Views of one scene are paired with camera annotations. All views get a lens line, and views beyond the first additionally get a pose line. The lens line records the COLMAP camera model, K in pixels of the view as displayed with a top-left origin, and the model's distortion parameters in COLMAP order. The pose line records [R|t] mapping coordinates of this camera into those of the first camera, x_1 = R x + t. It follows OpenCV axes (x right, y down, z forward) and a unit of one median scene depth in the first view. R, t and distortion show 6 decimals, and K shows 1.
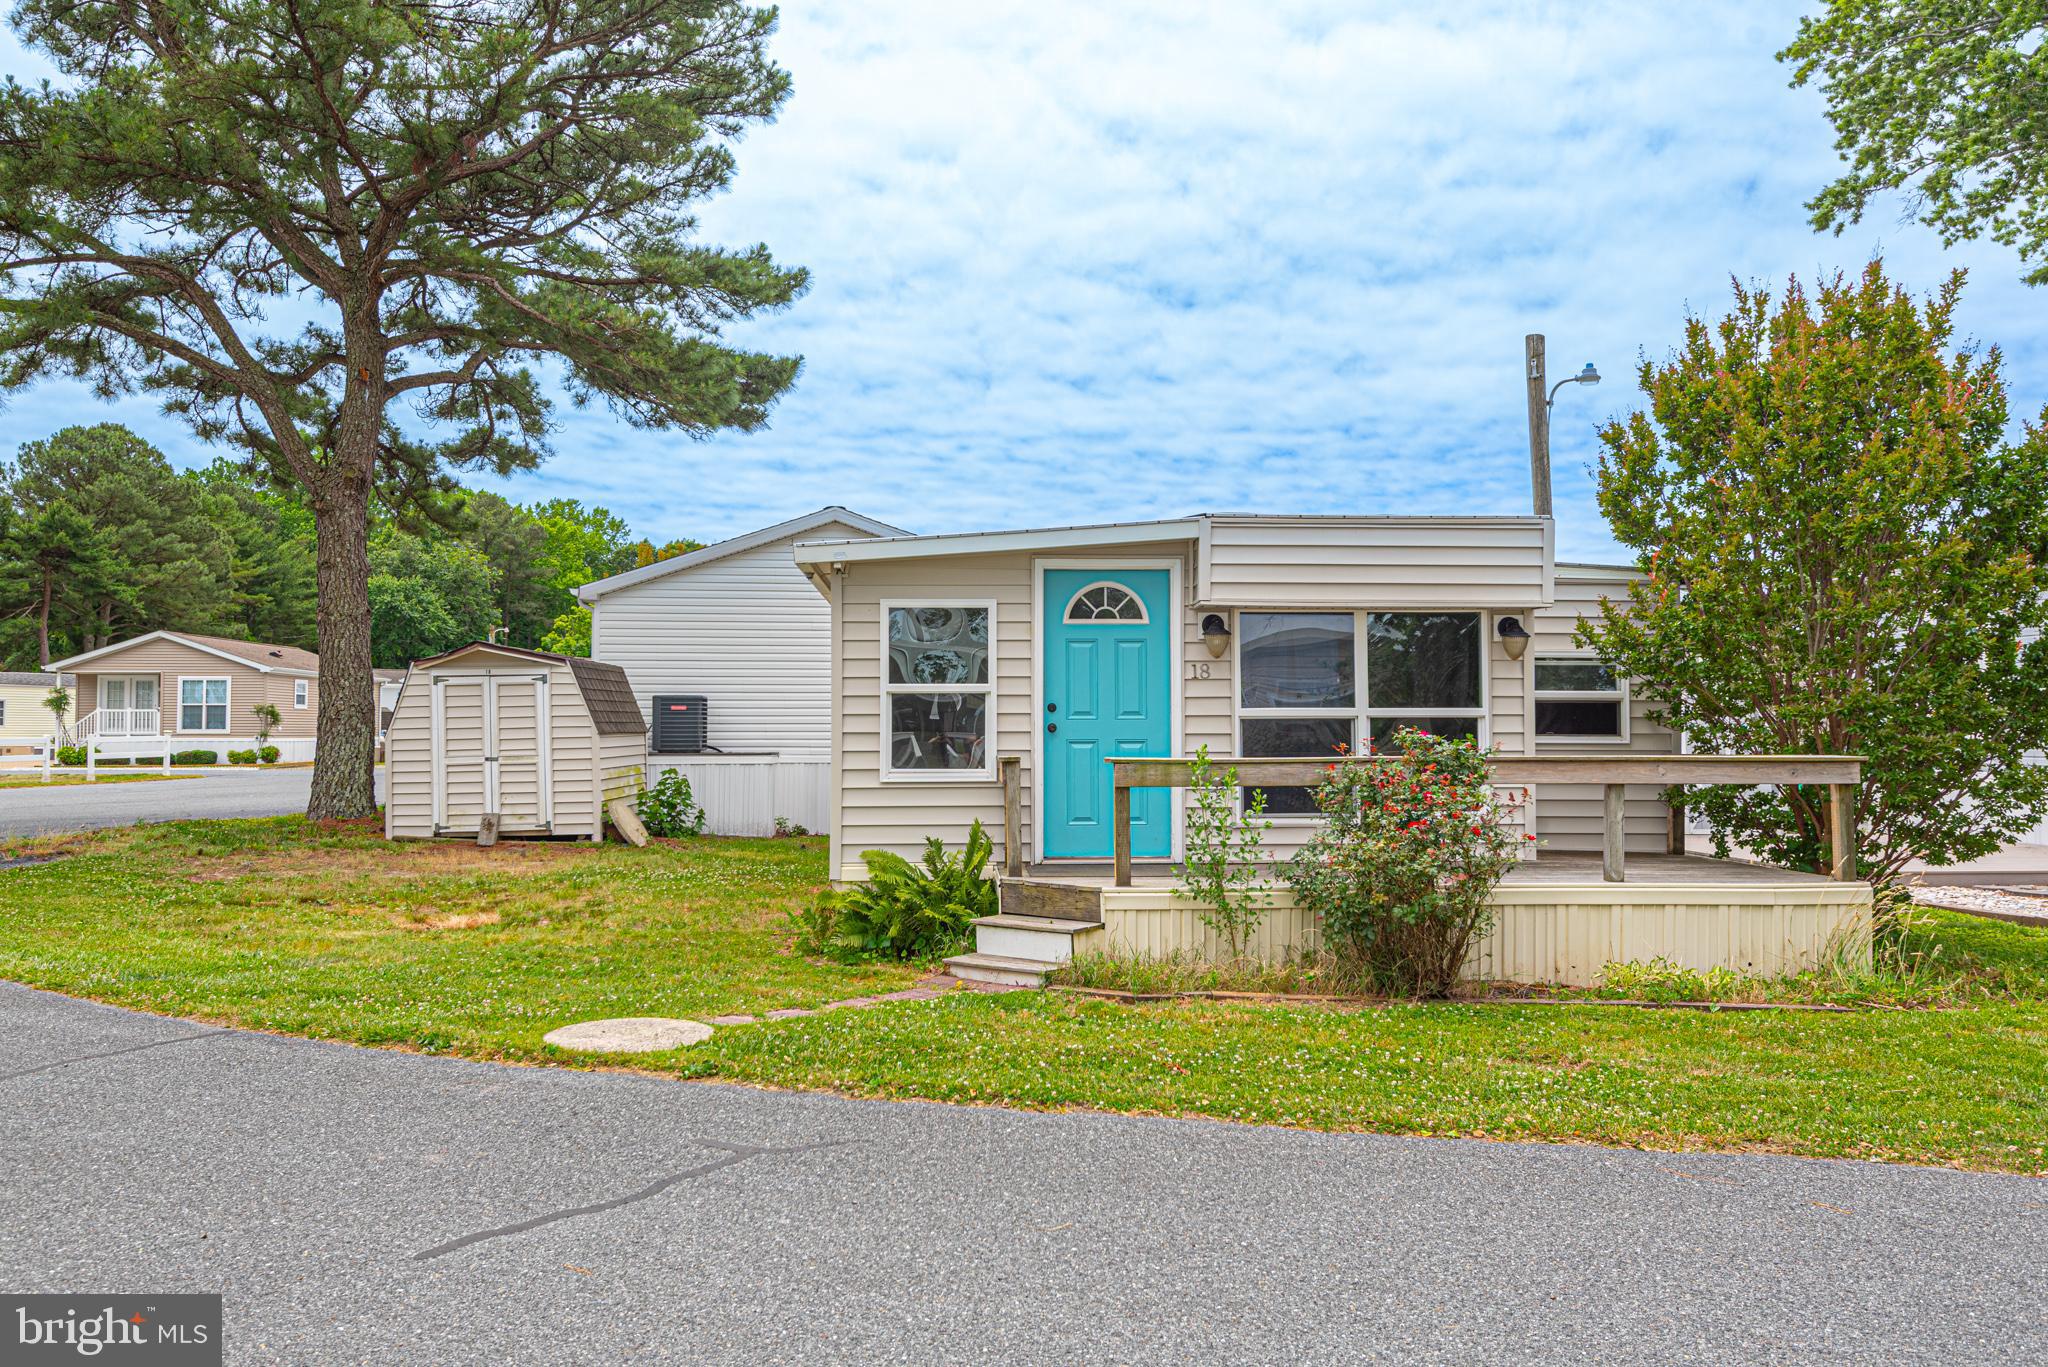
lens RADIAL K [[1509.9, 0, 1054.4], [0, 1509.9, 681.4], [0, 0, 1]] dist [0.011624, -0.004615]
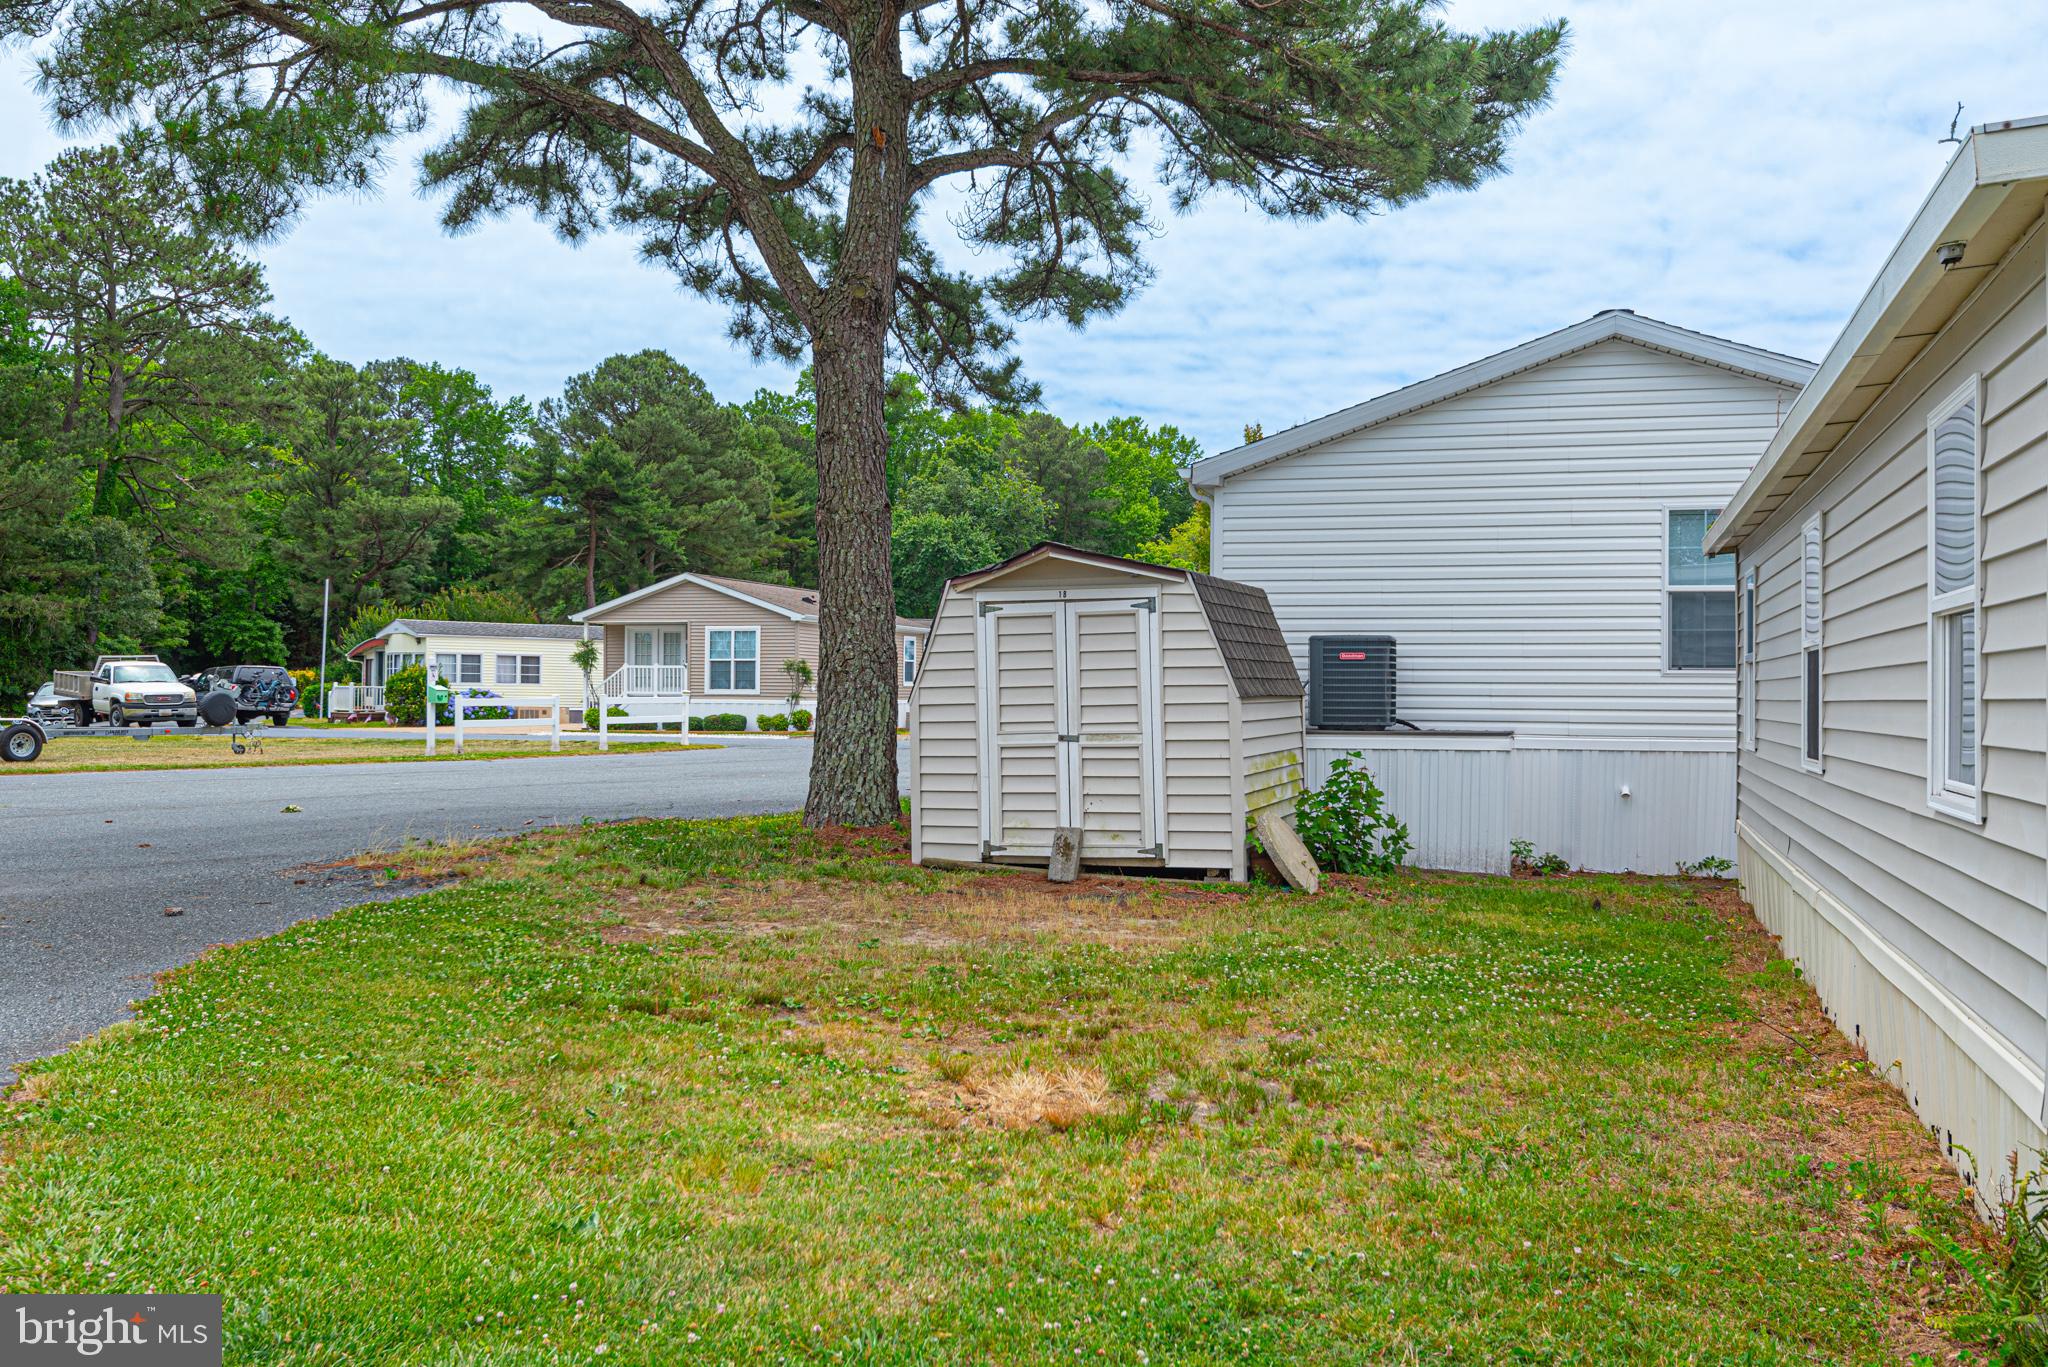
lens RADIAL K [[1813.9, 0, 1010.3], [0, 1813.9, 696.4], [0, 0, 1]] dist [0.047588, -0.009407]
pose [[0.930434, 0.006831, -0.366396, -0.110606], [0.005216, 0.999478, 0.031880, 0.009743], [0.366422, -0.031573, 0.929913, 0.273382]]
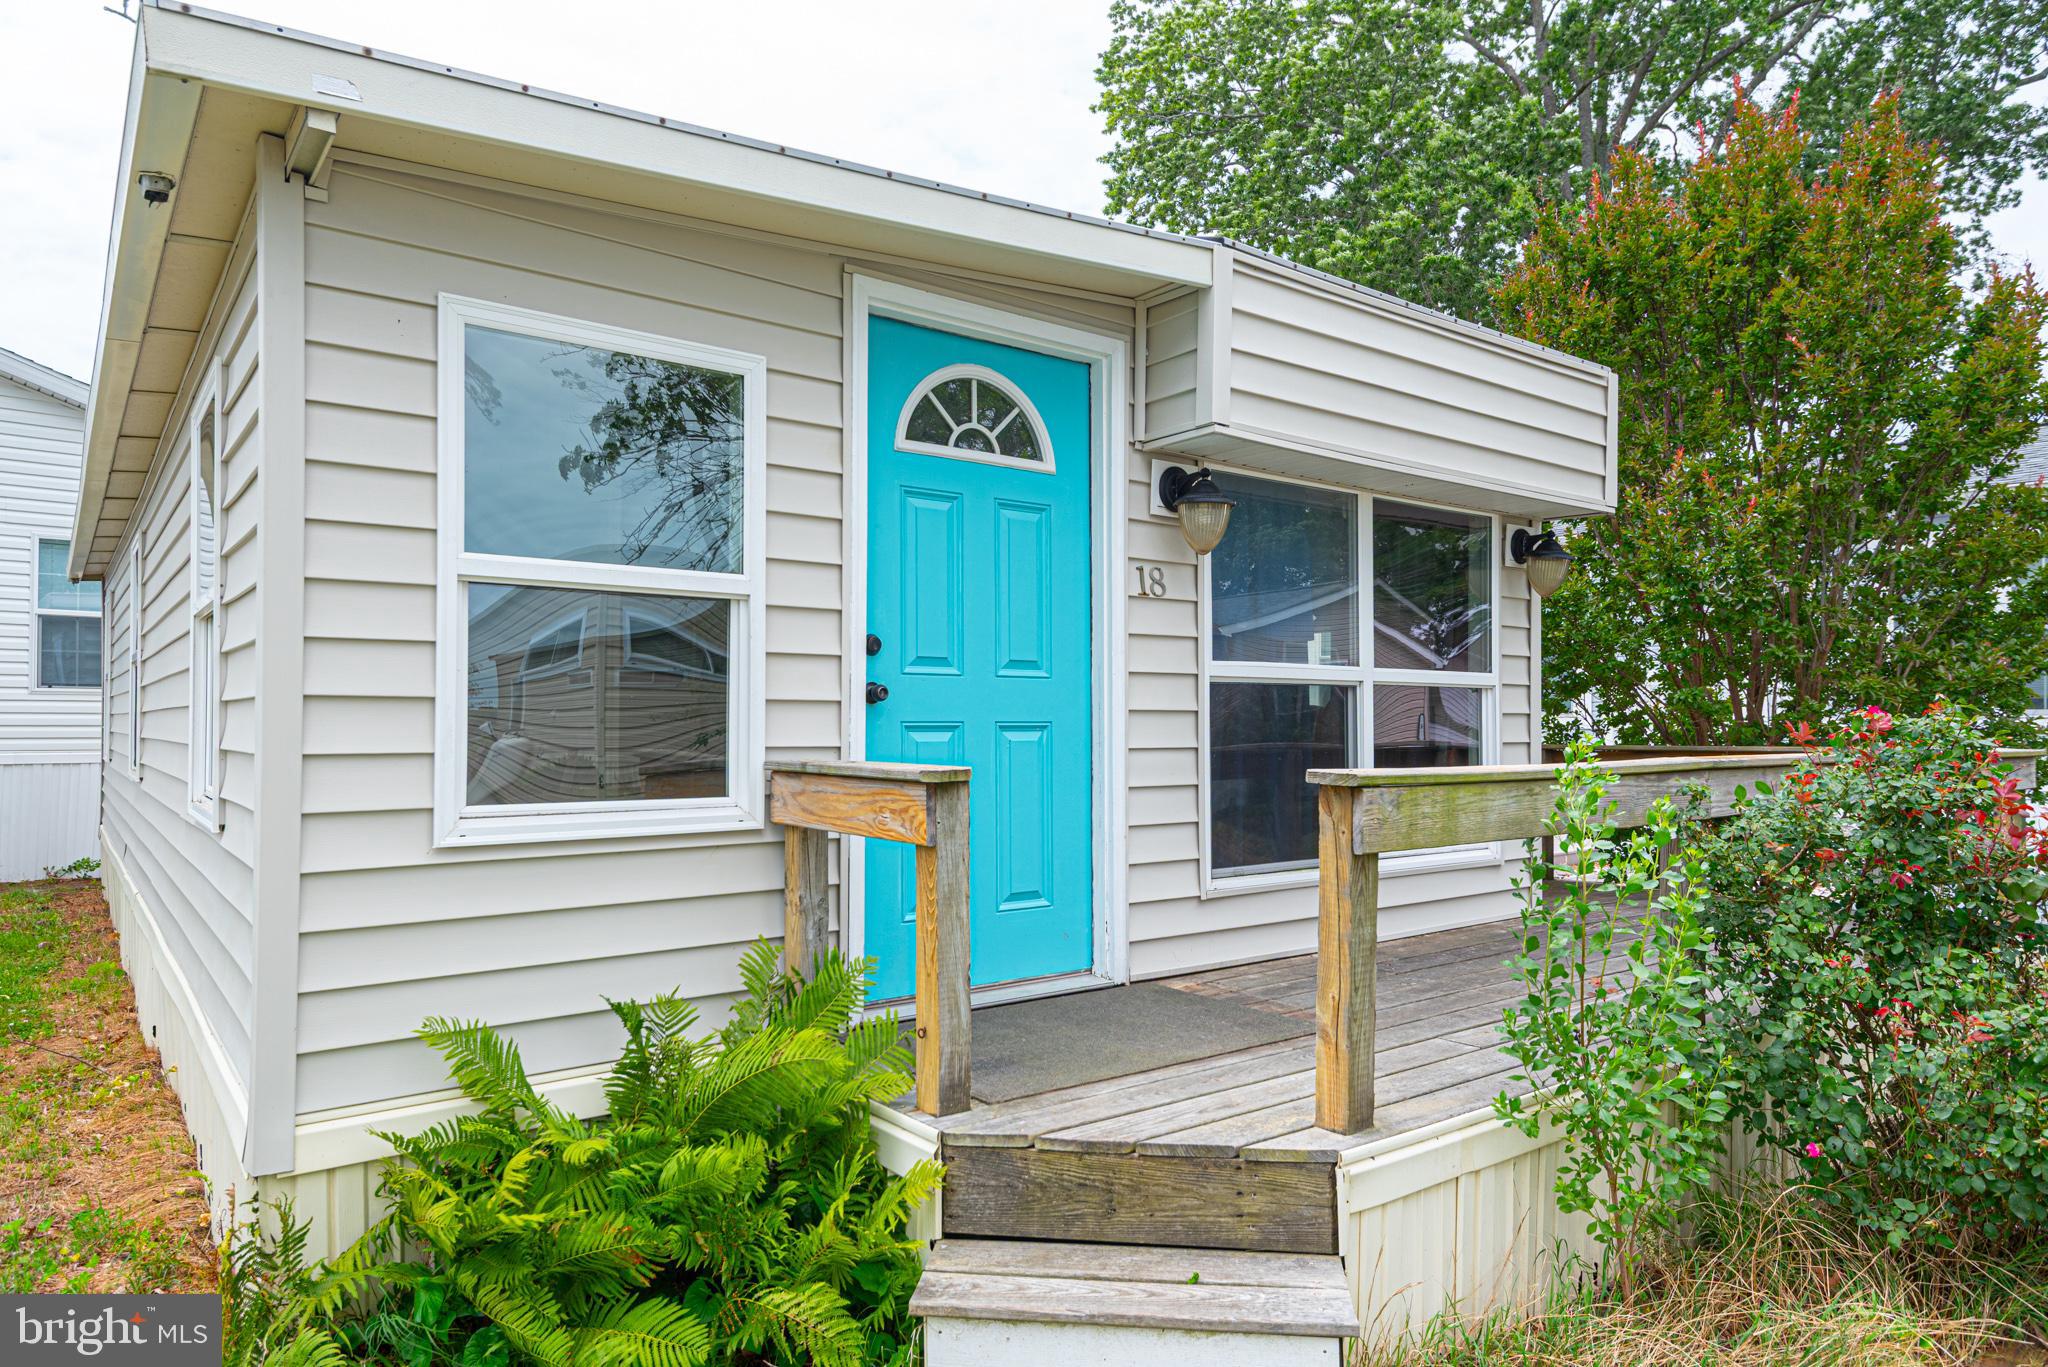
lens RADIAL K [[1252.7, 0, 1030.9], [0, 1252.7, 701.5], [0, 0, 1]] dist [0.024052, 0.001067]
pose [[0.829872, 0.014094, 0.557776, -0.083451], [-0.022608, 0.999709, 0.008376, 0.015324], [-0.557496, -0.019561, 0.829949, 0.360776]]
